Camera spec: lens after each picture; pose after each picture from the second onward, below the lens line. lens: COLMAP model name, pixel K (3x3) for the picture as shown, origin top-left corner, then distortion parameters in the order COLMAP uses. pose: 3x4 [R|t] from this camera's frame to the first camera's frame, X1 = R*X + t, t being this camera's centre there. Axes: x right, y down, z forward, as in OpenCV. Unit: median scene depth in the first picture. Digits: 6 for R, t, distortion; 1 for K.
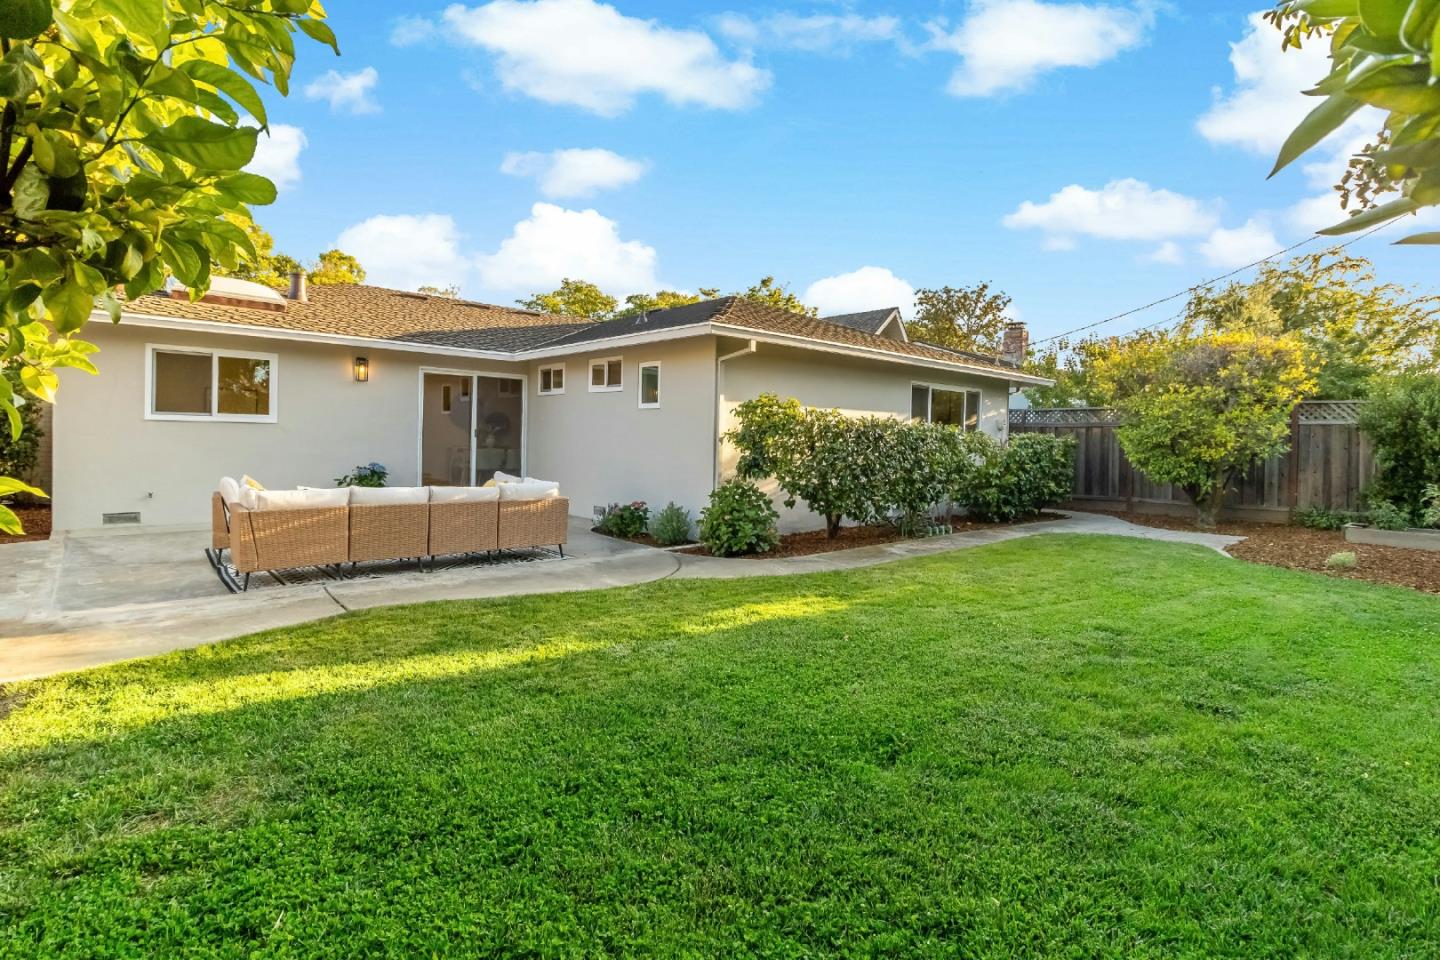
lens RADIAL K [[671.5, 0, 733.9], [0, 671.5, 475.1], [0, 0, 1]] dist [-0.000317, 0.000568]
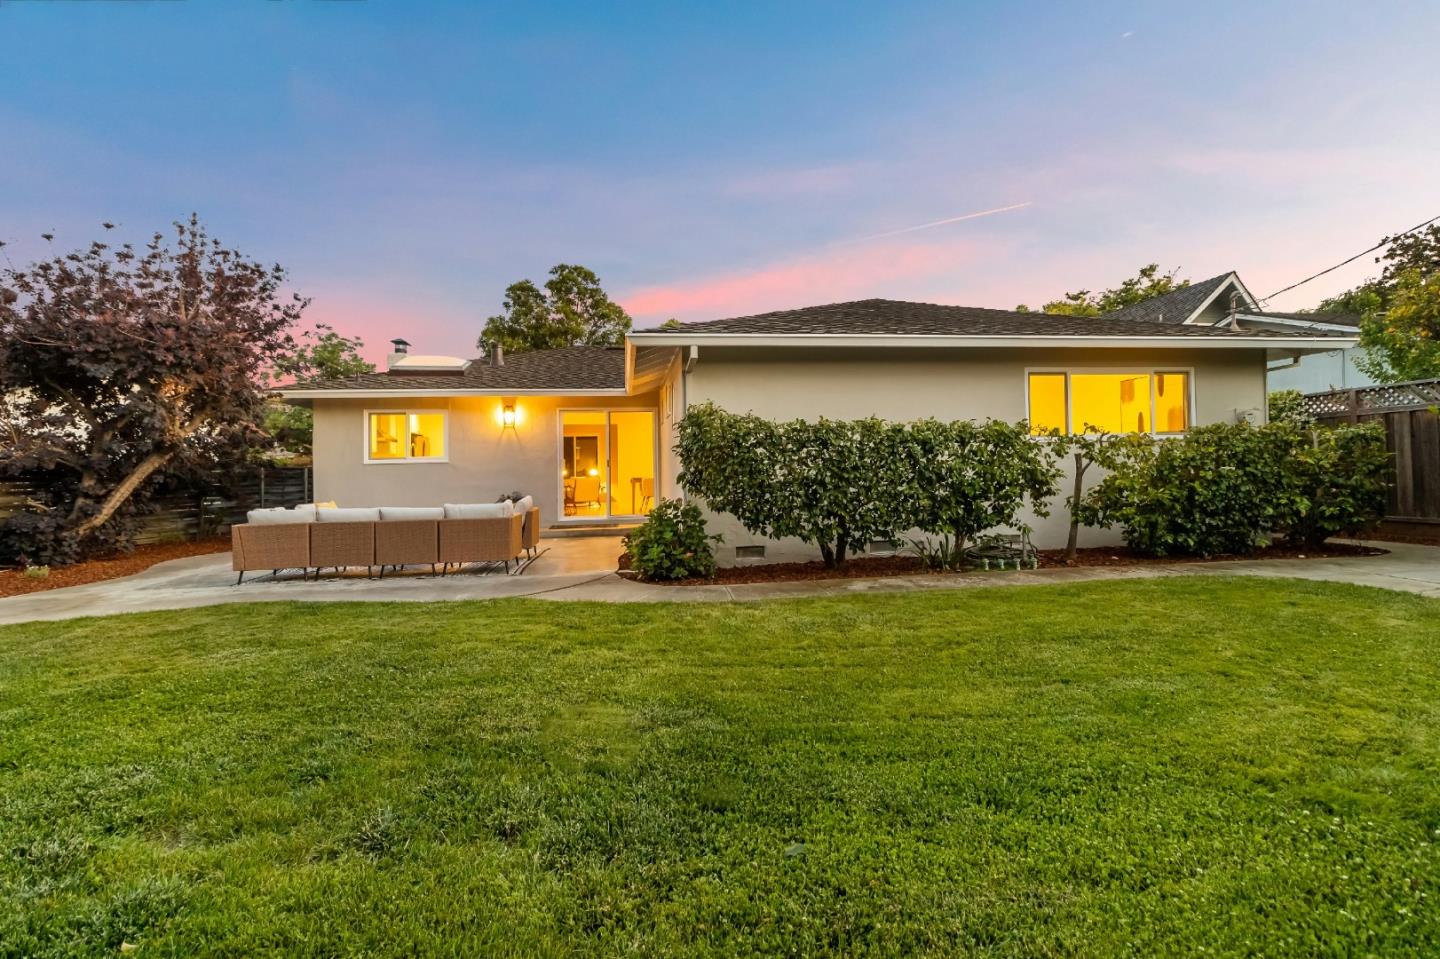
lens RADIAL K [[671.5, 0, 733.9], [0, 671.5, 474.6], [0, 0, 1]] dist [-0.000317, 0.000568]
pose [[0.840837, -0.039522, -0.539844, 0.336980], [0.013668, 0.998563, -0.051816, 0.013943], [0.541116, 0.036191, 0.840169, 0.159071]]
